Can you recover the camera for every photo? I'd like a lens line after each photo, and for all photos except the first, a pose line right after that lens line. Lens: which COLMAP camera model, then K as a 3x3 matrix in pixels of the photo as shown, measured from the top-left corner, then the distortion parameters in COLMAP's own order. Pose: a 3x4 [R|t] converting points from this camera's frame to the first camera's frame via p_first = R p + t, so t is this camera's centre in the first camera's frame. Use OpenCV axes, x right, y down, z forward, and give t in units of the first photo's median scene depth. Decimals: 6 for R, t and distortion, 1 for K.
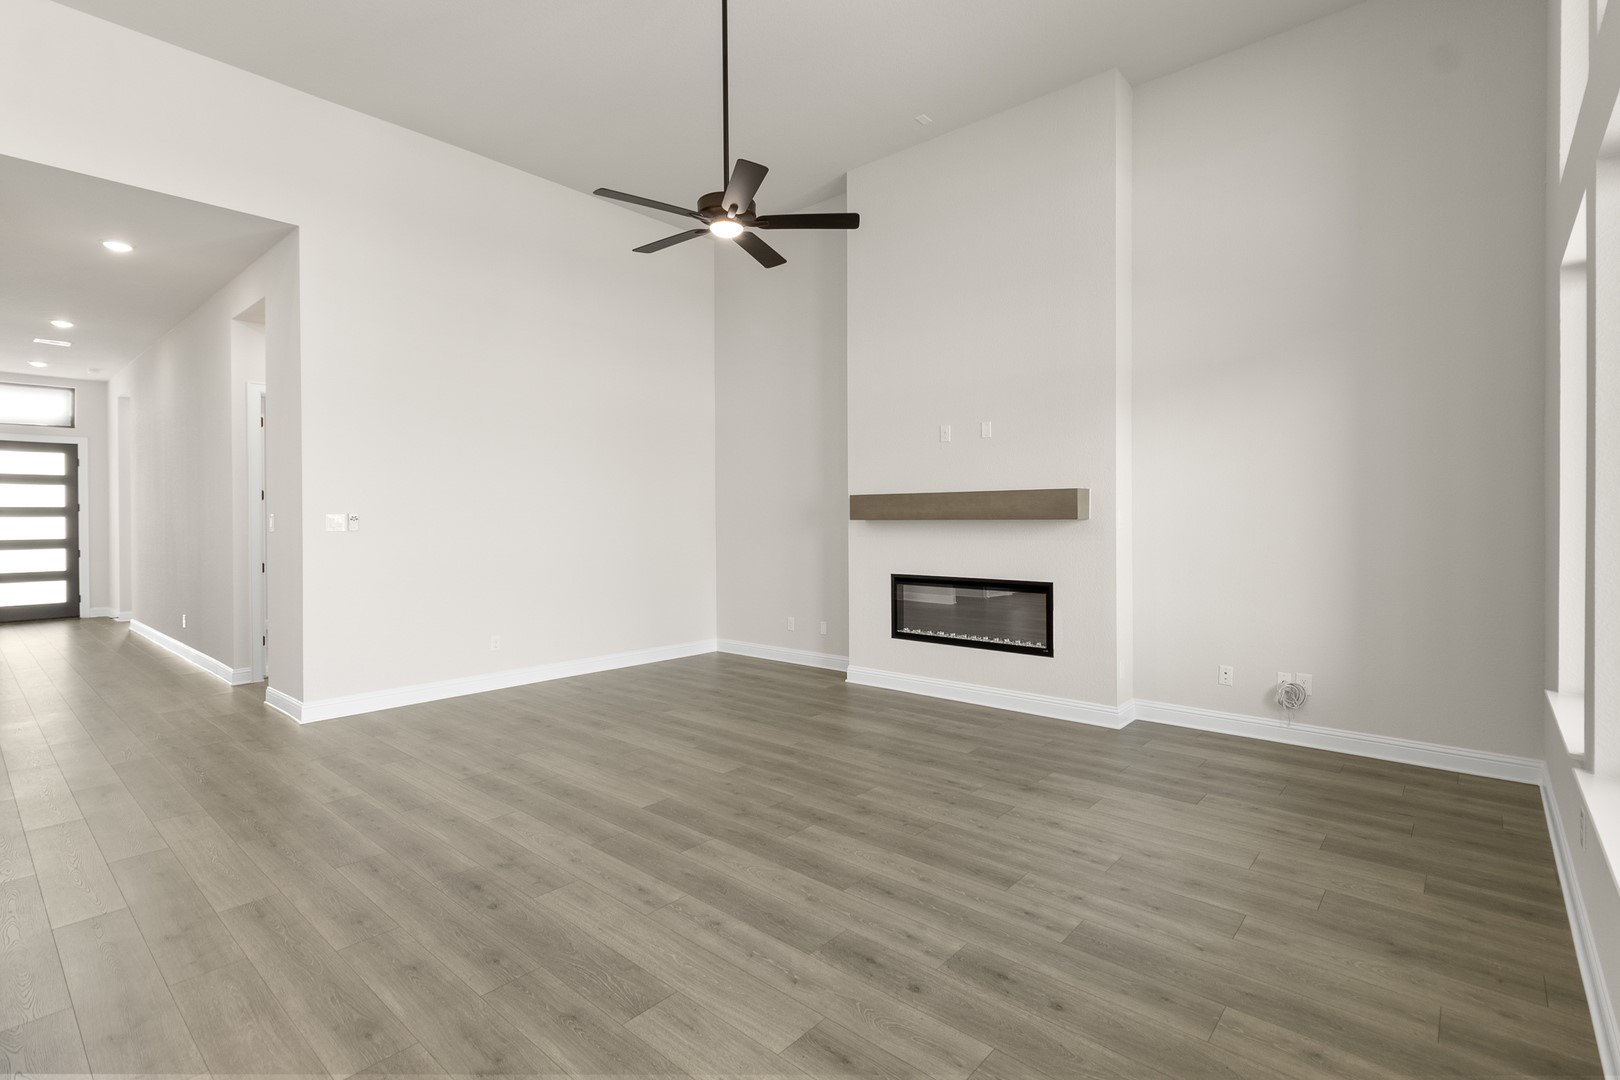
lens RADIAL K [[758.3, 0, 801.2], [0, 758.3, 520.7], [0, 0, 1]] dist [0.000695, 0.000295]
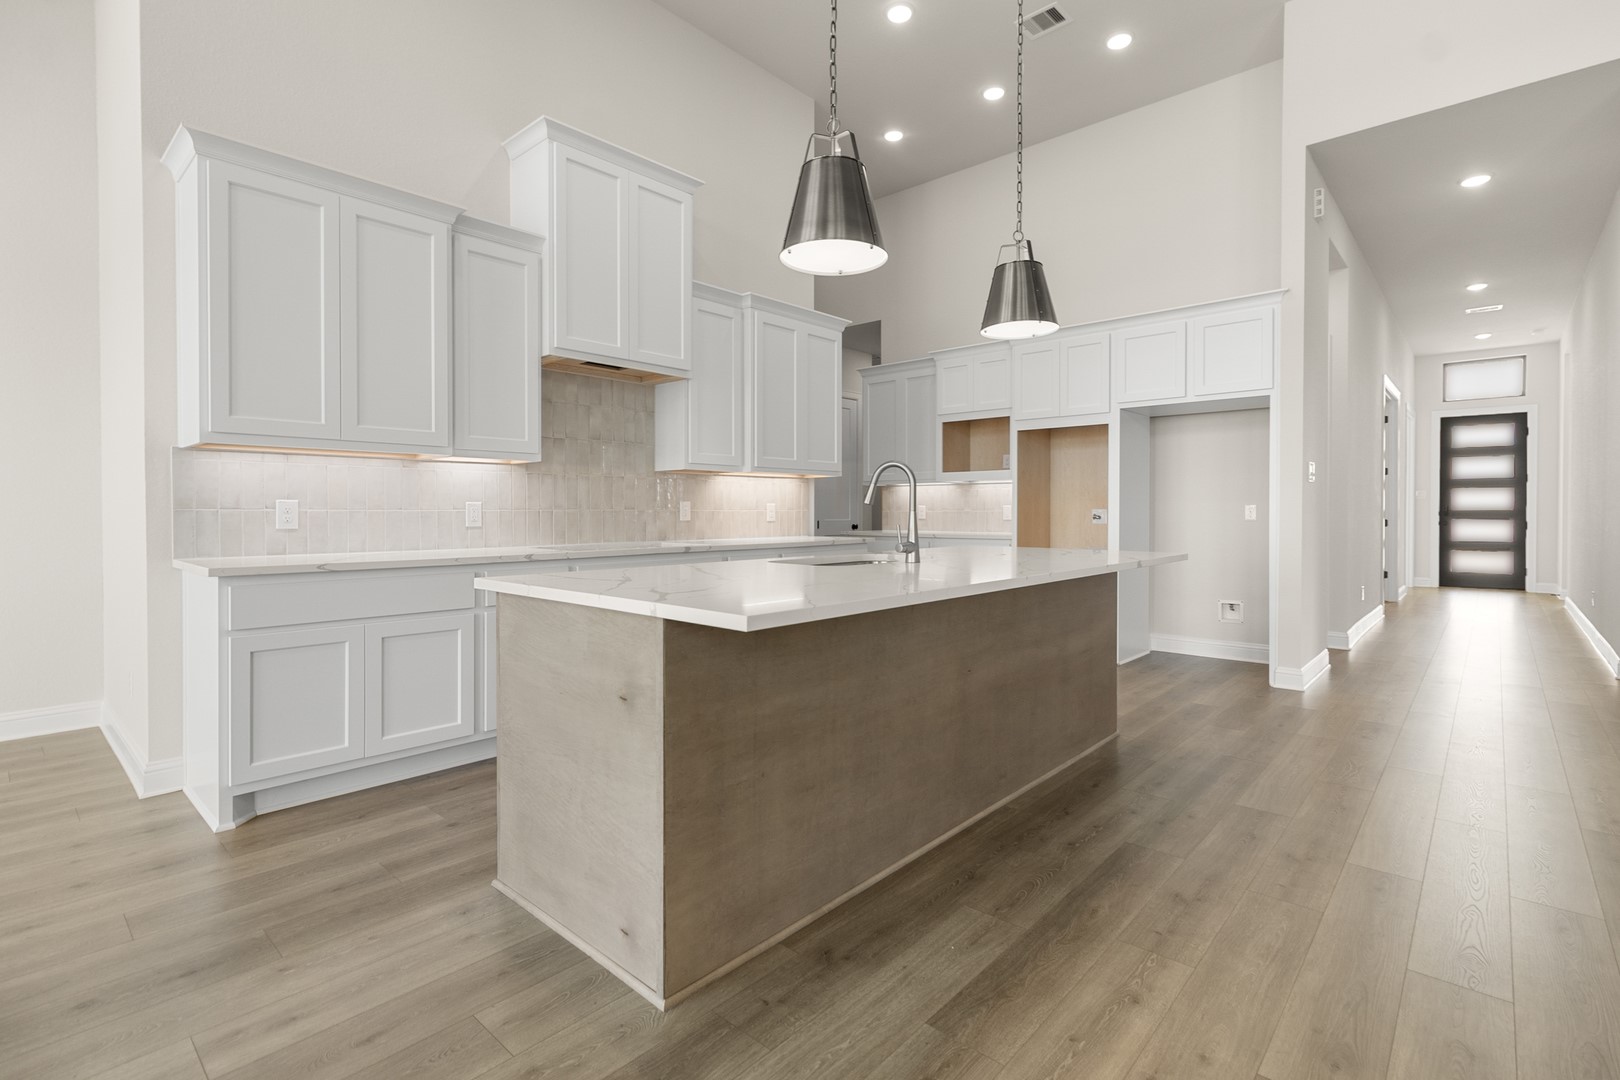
lens RADIAL K [[758.3, 0, 801.2], [0, 758.3, 520.7], [0, 0, 1]] dist [0.000695, 0.000295]
pose [[-0.017193, 0.016032, -0.999724, 0.095156], [-0.003159, 0.999866, 0.016088, 0.071657], [0.999847, 0.003435, -0.017140, 0.263410]]
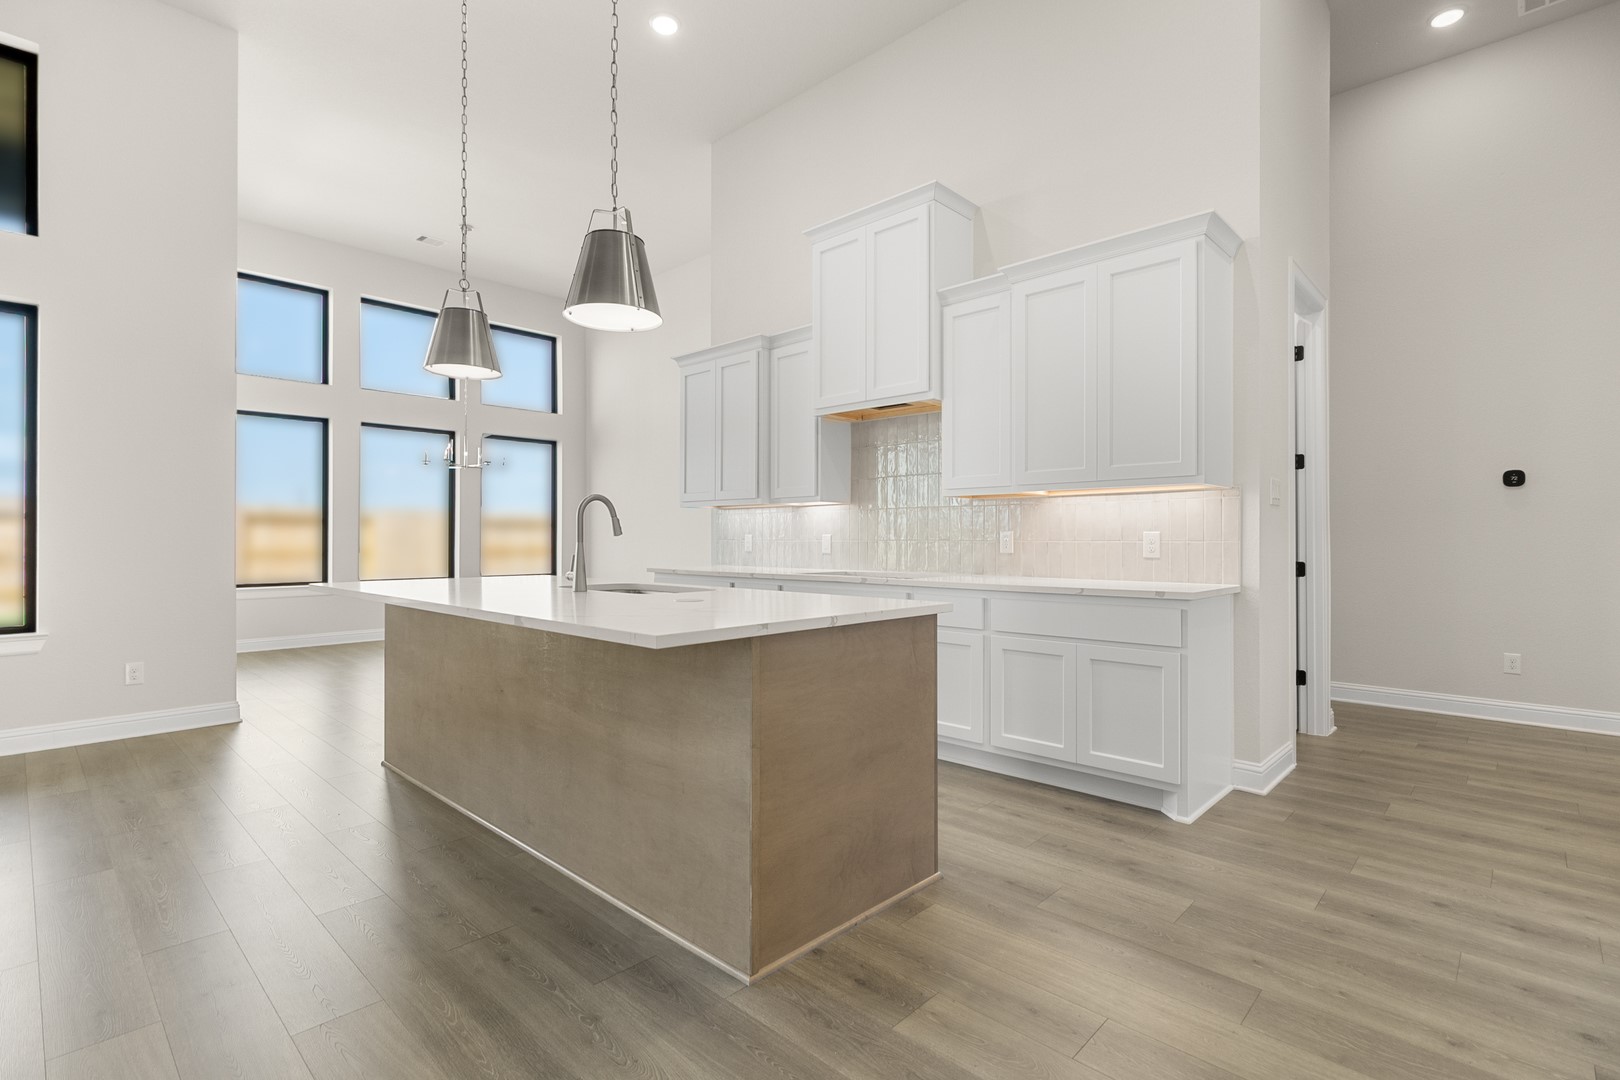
lens RADIAL K [[767.1, 0, 810.0], [0, 767.1, 540.0], [0, 0, 1]] dist [0.002727, 0.000309]
pose [[-0.999183, 0.007163, 0.039779, -0.929878], [0.007560, 0.999923, 0.009822, 0.060443], [-0.039706, 0.010115, -0.999160, 1.164971]]
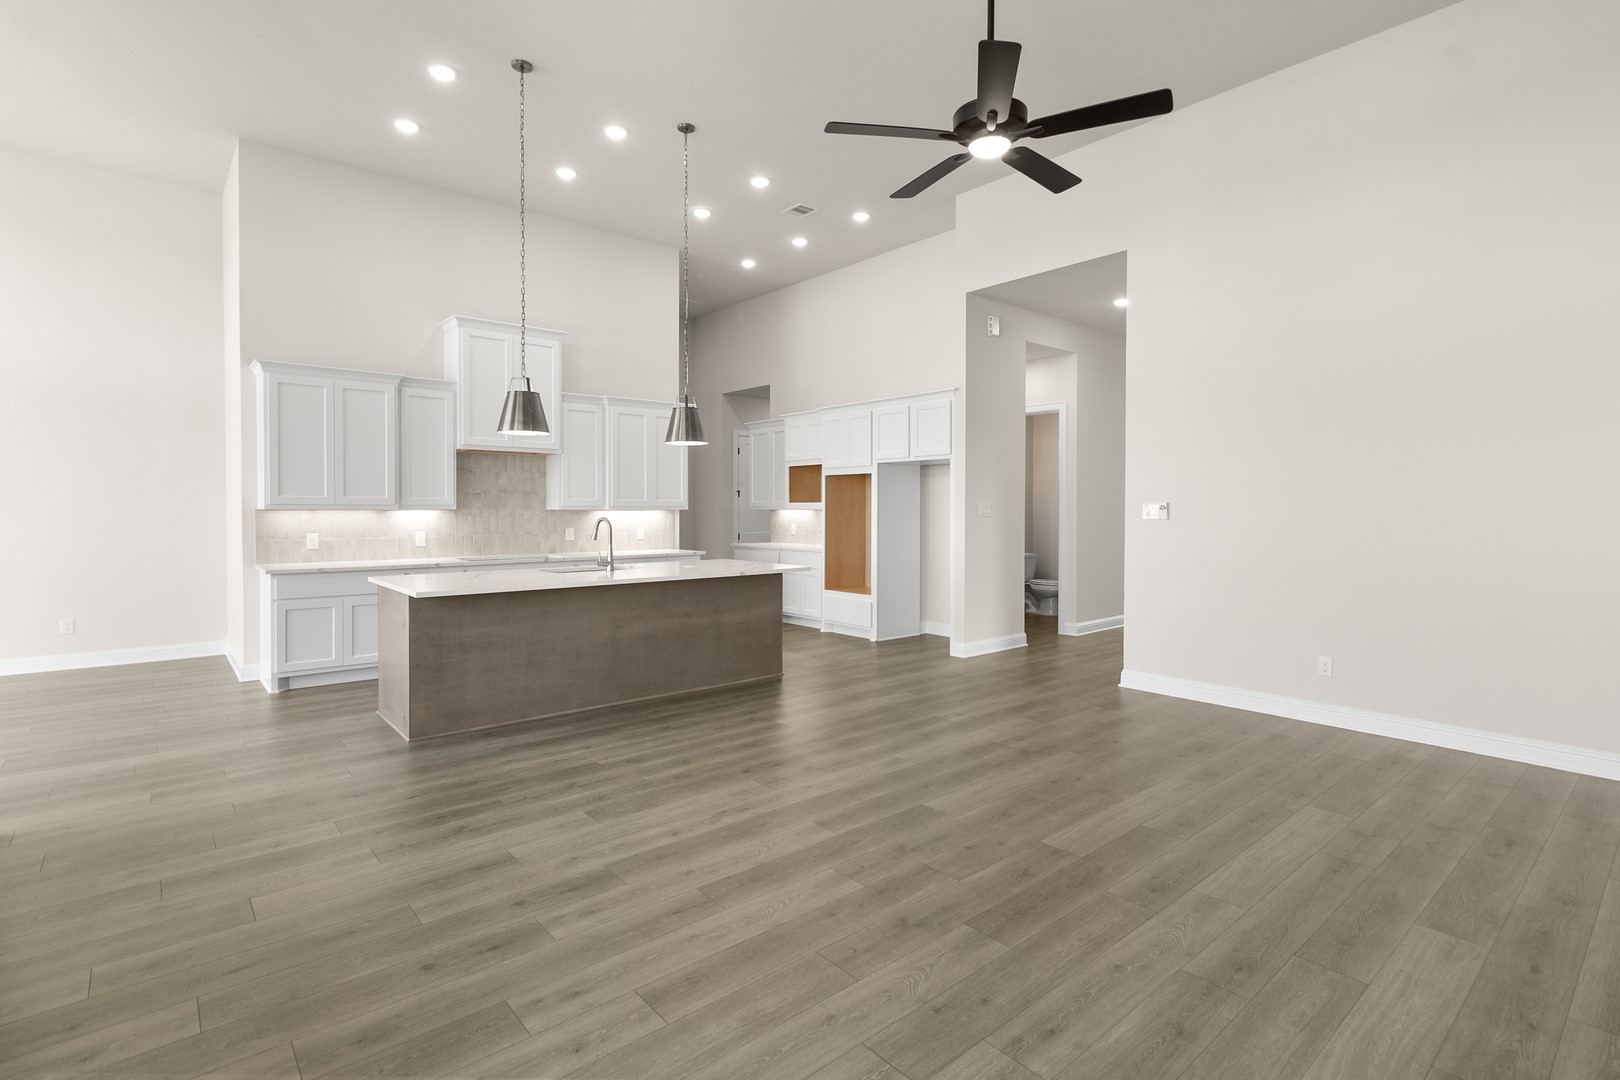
lens RADIAL K [[788.8, 0, 840.3], [0, 788.8, 523.0], [0, 0, 1]] dist [-0.000970, 0.000074]
pose [[-0.121069, 0.024686, -0.992337, 0.793444], [-0.006682, 0.999648, 0.025683, -0.010564], [0.992622, 0.009740, -0.120862, 0.999079]]
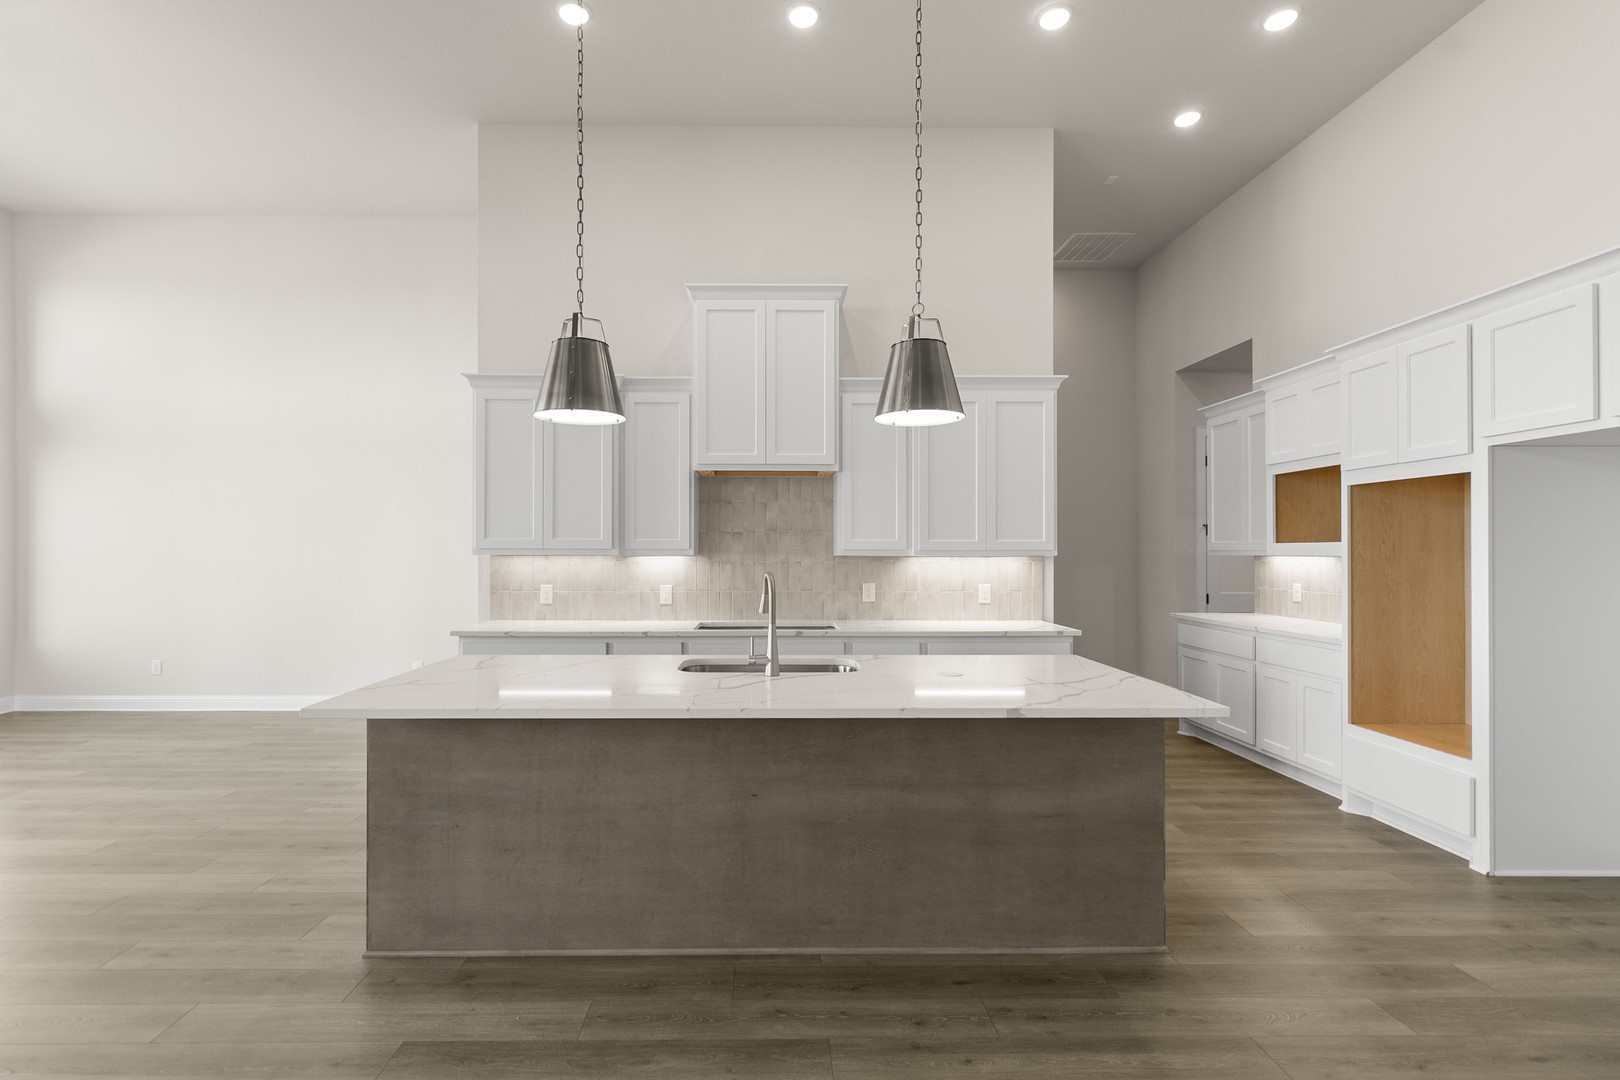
lens RADIAL K [[772.4, 0, 799.0], [0, 772.4, 547.8], [0, 0, 1]] dist [0.000320, 0.000338]
pose [[-0.746265, 0.002751, -0.665643, -0.180197], [-0.000197, 0.999991, 0.004354, -0.007290], [0.665649, 0.003380, -0.746258, 0.972168]]
